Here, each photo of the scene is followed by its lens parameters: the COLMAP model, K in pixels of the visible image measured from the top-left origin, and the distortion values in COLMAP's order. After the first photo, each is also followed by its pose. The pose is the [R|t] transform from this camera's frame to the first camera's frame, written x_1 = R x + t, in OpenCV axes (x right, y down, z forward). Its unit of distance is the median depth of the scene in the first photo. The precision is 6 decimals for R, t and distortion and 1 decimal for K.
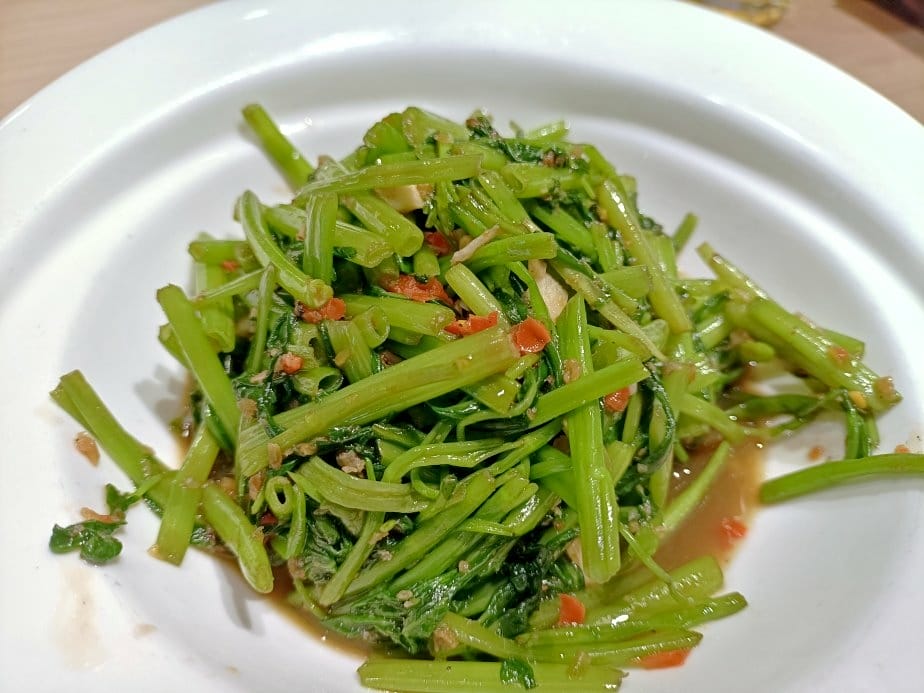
lens RADIAL K [[719.7, 0, 462.0], [0, 719.7, 346.5], [0, 0, 1]] dist [-0.096836, -0.002042]
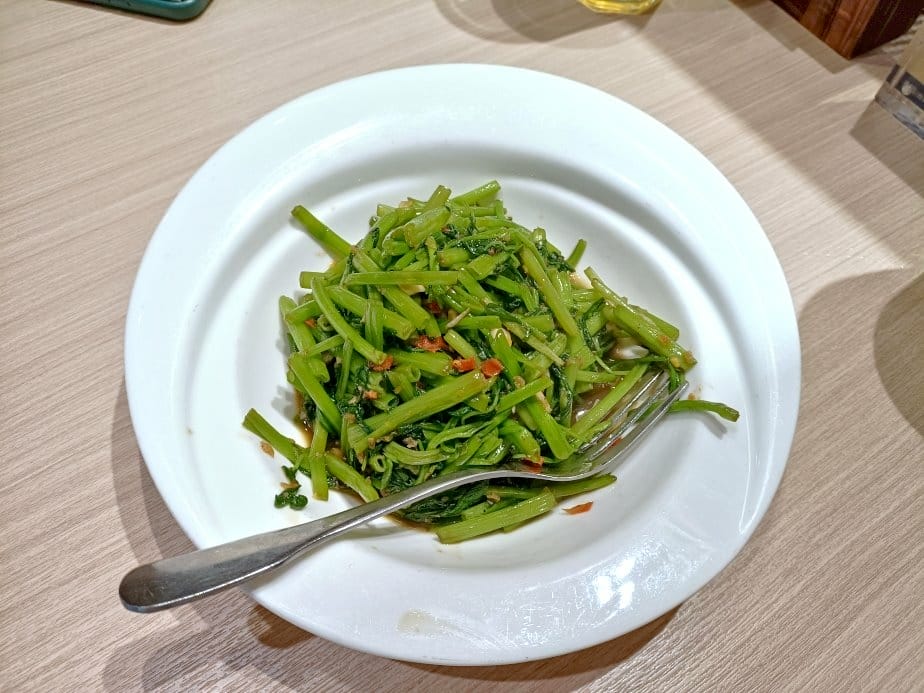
lens RADIAL K [[719.7, 0, 462.0], [0, 719.7, 346.5], [0, 0, 1]] dist [-0.096836, -0.002042]
pose [[0.991874, -0.114512, 0.055435, -0.087276], [0.099462, 0.969644, 0.223377, -0.507879], [-0.079332, -0.216048, 0.973155, -0.874315]]
